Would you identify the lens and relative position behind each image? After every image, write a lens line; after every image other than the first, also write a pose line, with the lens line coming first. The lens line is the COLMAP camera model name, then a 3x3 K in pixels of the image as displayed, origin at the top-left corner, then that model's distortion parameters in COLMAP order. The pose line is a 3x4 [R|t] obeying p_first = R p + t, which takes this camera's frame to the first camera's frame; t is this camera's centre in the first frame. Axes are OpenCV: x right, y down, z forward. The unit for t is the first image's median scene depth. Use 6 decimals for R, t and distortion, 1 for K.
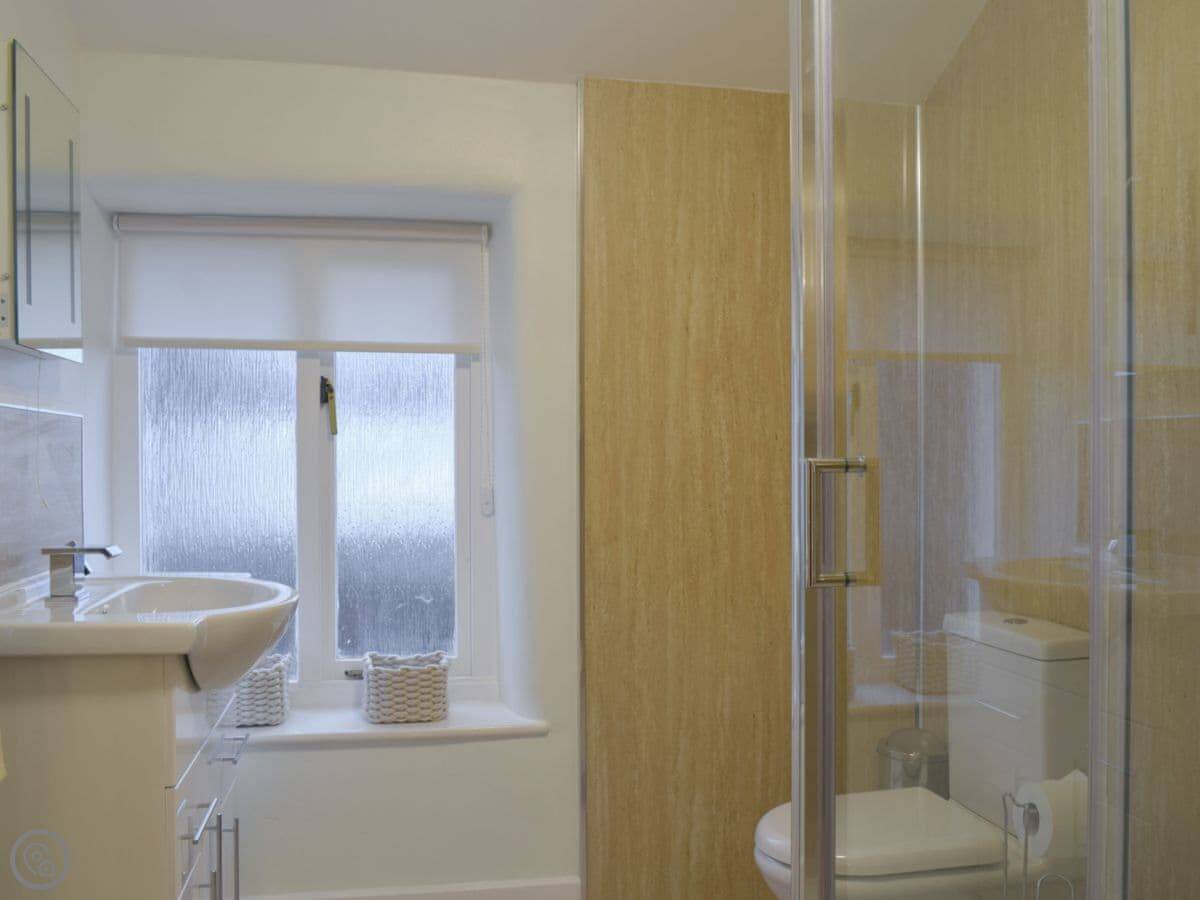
lens RADIAL K [[1057.8, 0, 600.0], [0, 1057.8, 450.0], [0, 0, 1]] dist [-0.005268, -0.003465]
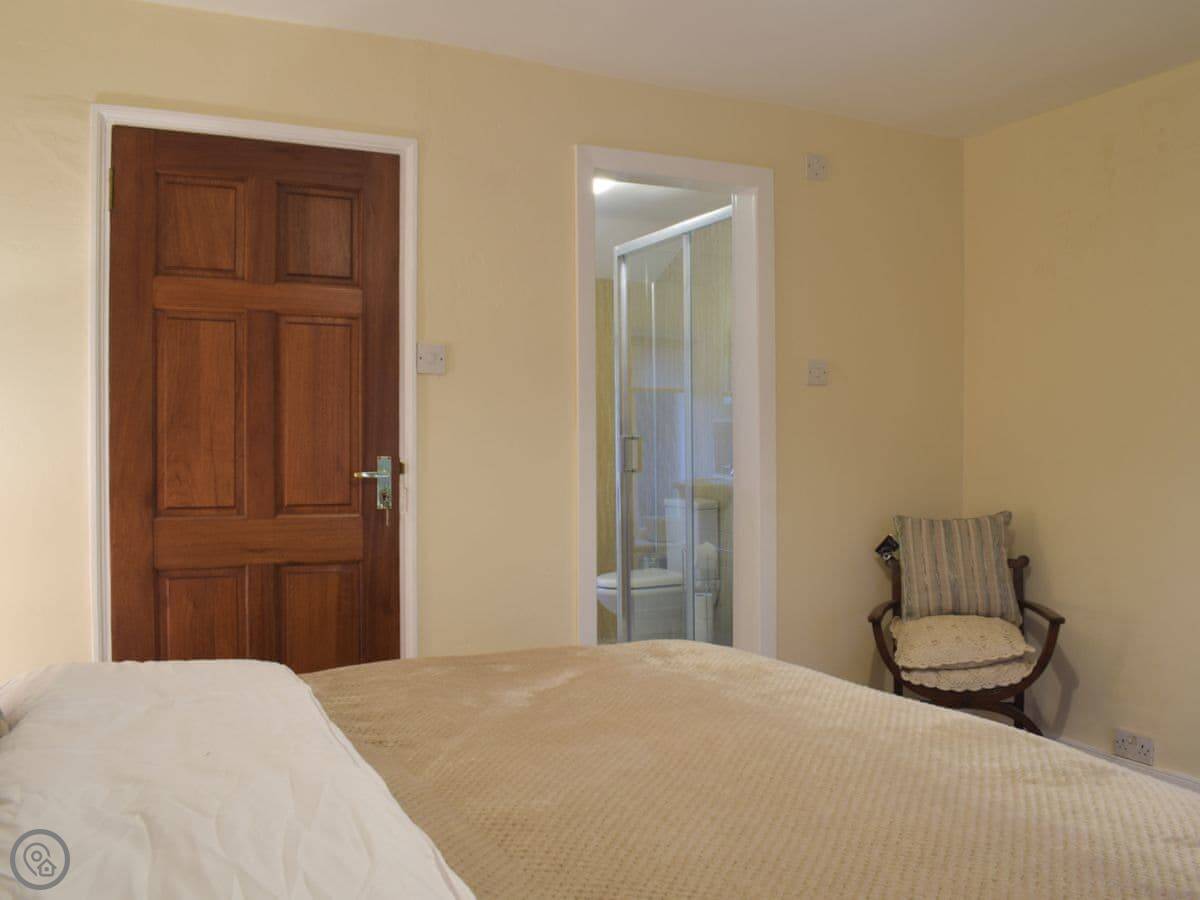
lens RADIAL K [[1057.8, 0, 600.0], [0, 1057.8, 450.0], [0, 0, 1]] dist [-0.005268, -0.003465]
pose [[0.972095, -0.016143, 0.234033, -0.338078], [0.012915, 0.999799, 0.015316, -0.000016], [-0.234233, -0.011866, 0.972108, -1.163914]]
